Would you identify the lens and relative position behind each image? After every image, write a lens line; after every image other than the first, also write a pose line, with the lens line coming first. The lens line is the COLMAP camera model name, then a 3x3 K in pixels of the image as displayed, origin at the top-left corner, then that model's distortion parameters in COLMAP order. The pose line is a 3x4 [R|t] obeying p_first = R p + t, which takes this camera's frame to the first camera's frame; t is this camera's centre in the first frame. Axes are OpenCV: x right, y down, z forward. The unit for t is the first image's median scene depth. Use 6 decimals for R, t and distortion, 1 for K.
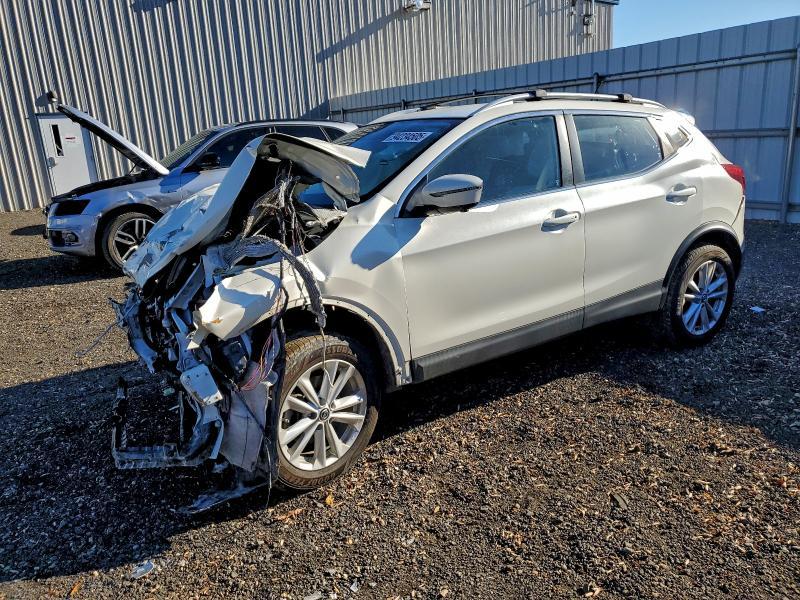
lens RADIAL K [[657.0, 0, 400.0], [0, 657.0, 300.0], [0, 0, 1]] dist [-0.003090, -0.000913]
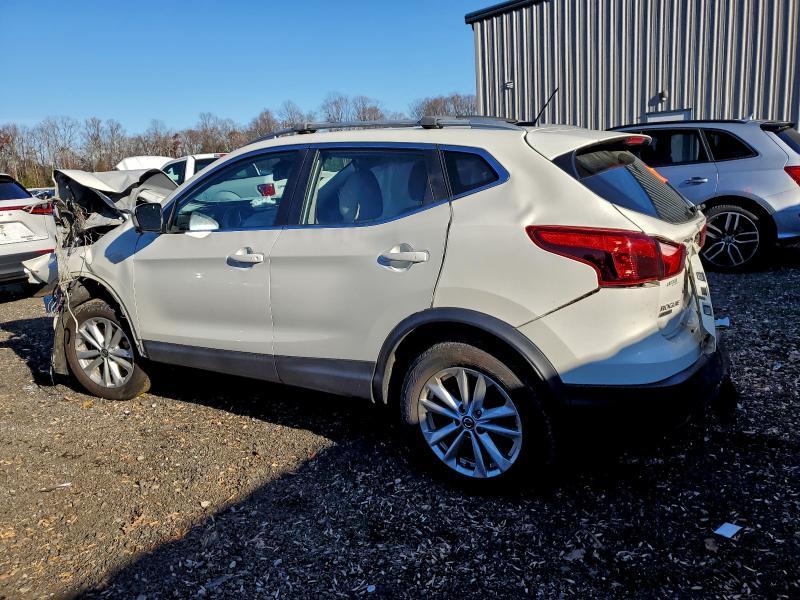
lens RADIAL K [[604.8, 0, 400.0], [0, 604.8, 300.0], [0, 0, 1]] dist [0.009549, 0.003702]
pose [[0.446447, 0.234463, -0.863546, 0.600667], [-0.200897, 0.966688, 0.158605, -0.132220], [0.871966, 0.102675, 0.478678, 0.411055]]
